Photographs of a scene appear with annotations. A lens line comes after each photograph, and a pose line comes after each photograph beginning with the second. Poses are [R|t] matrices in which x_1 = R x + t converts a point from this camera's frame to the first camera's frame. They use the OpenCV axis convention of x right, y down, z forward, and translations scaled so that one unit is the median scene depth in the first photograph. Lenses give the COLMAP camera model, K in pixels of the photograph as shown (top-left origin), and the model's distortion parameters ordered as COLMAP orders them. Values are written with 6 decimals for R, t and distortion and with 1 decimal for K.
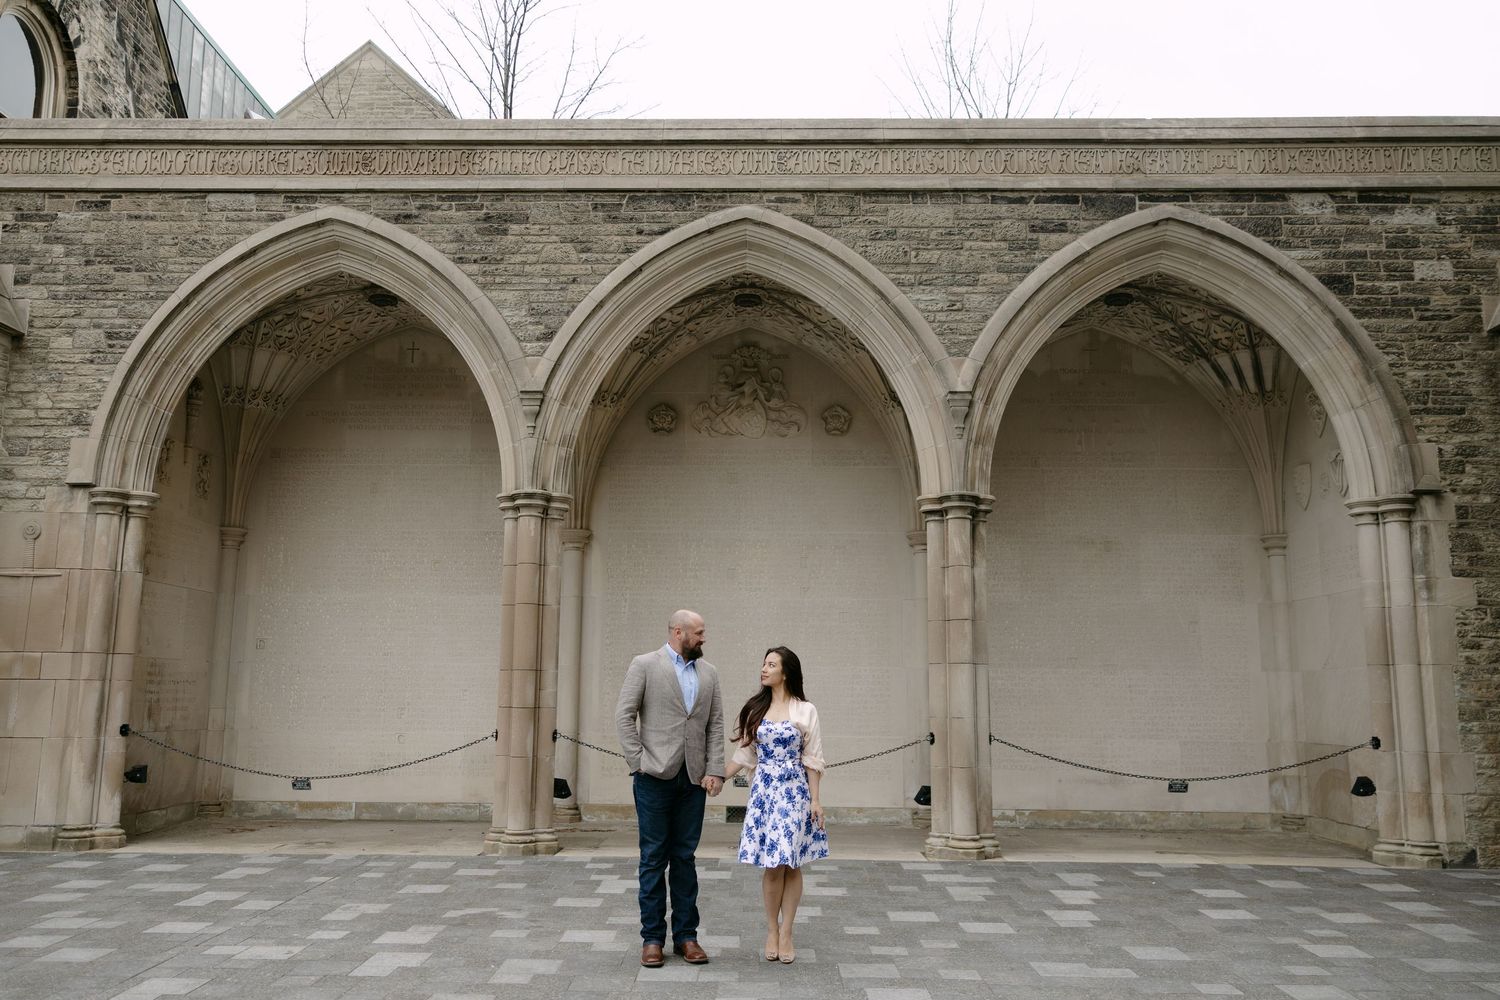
lens RADIAL K [[1231.5, 0, 738.8], [0, 1231.5, 498.0], [0, 0, 1]] dist [0.010041, 0.005811]
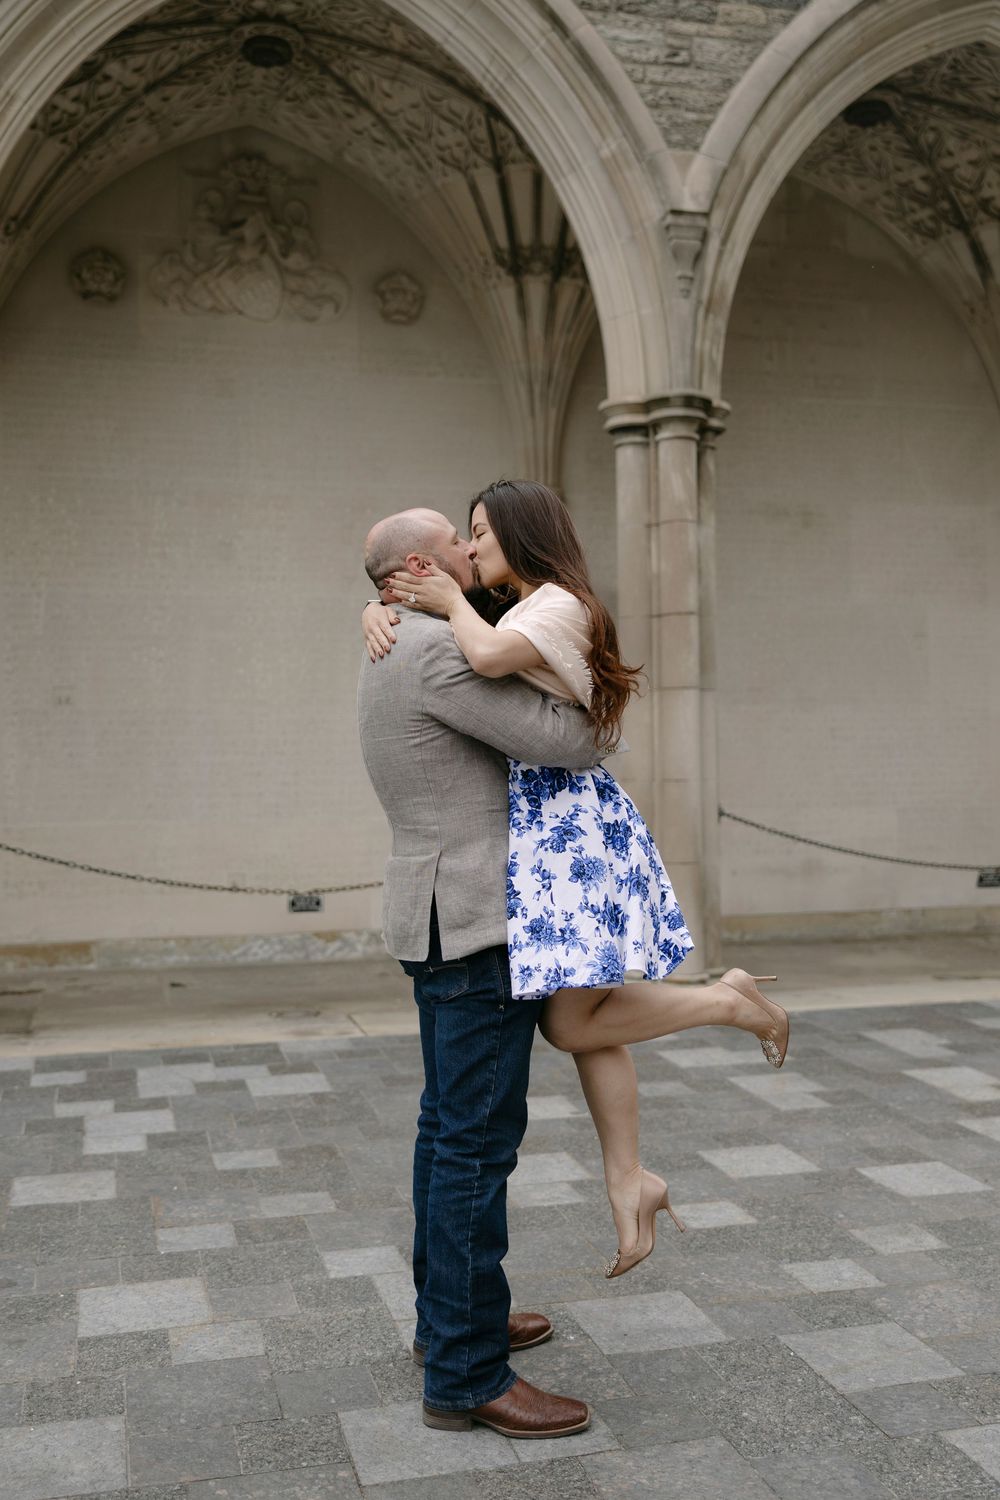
lens RADIAL K [[1475.0, 0, 485.5], [0, 1475.0, 727.0], [0, 0, 1]] dist [0.012560, 0.001927]
pose [[0.963000, -0.013836, 0.269146, -0.094452], [-0.021972, 0.991326, 0.129578, 0.061377], [-0.268604, -0.130697, 0.954343, 0.342034]]
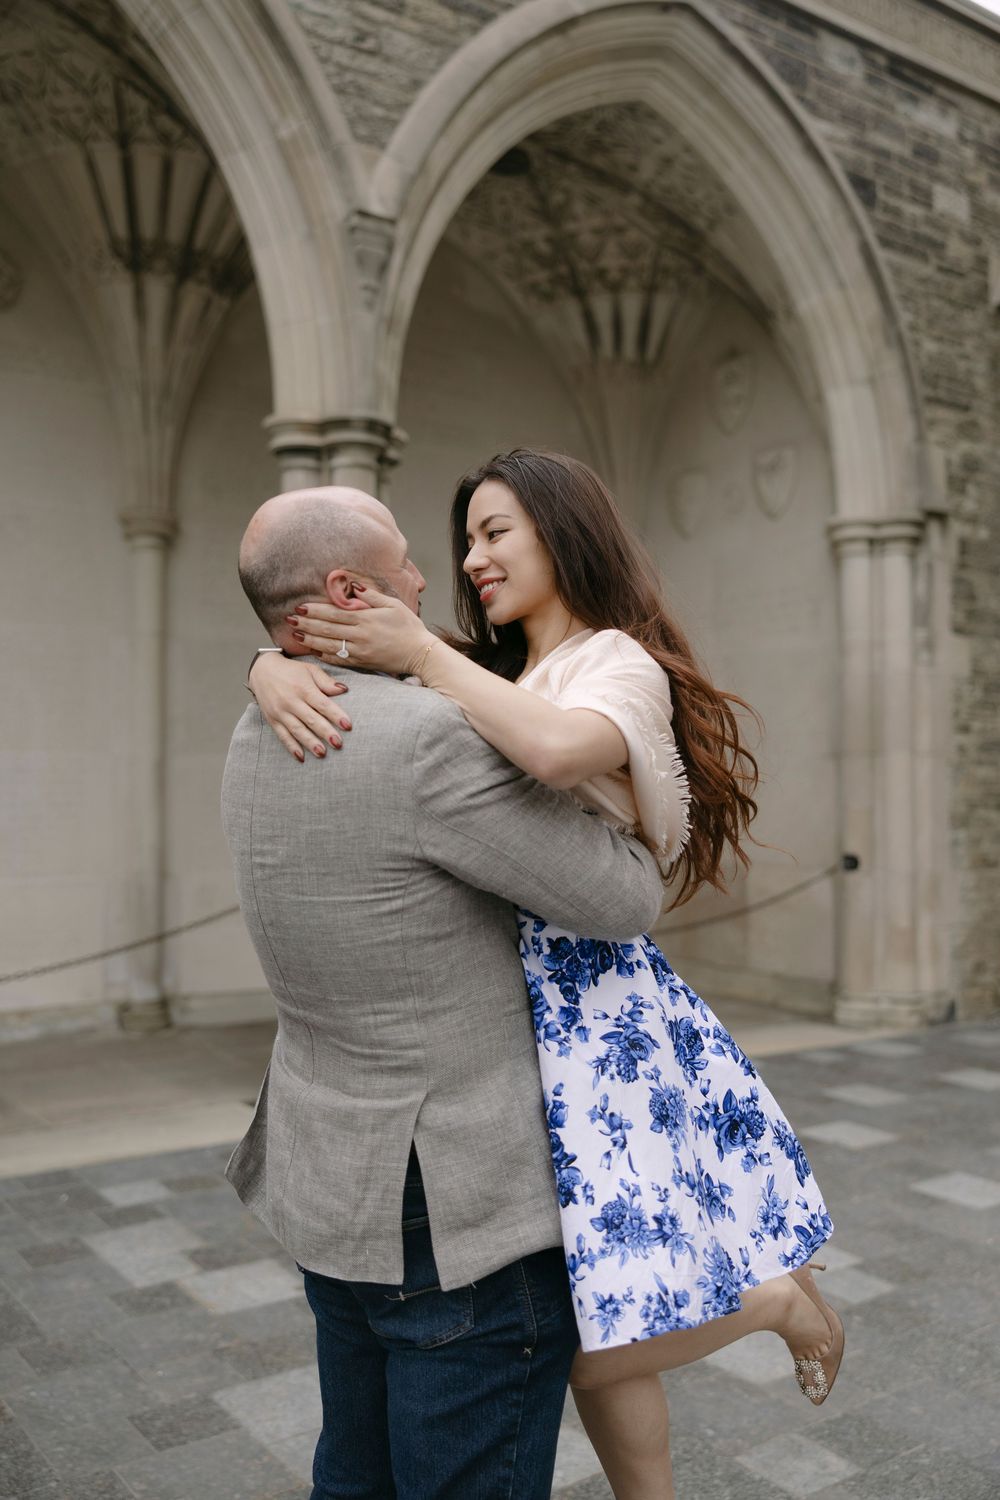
lens RADIAL K [[1356.3, 0, 499.9], [0, 1356.3, 746.1], [0, 0, 1]] dist [-0.003388, 0.009554]
pose [[0.799986, 0.009135, 0.599949, -0.110162], [-0.086310, 0.991237, 0.099995, 0.068808], [-0.593779, -0.131776, 0.793764, 0.491498]]
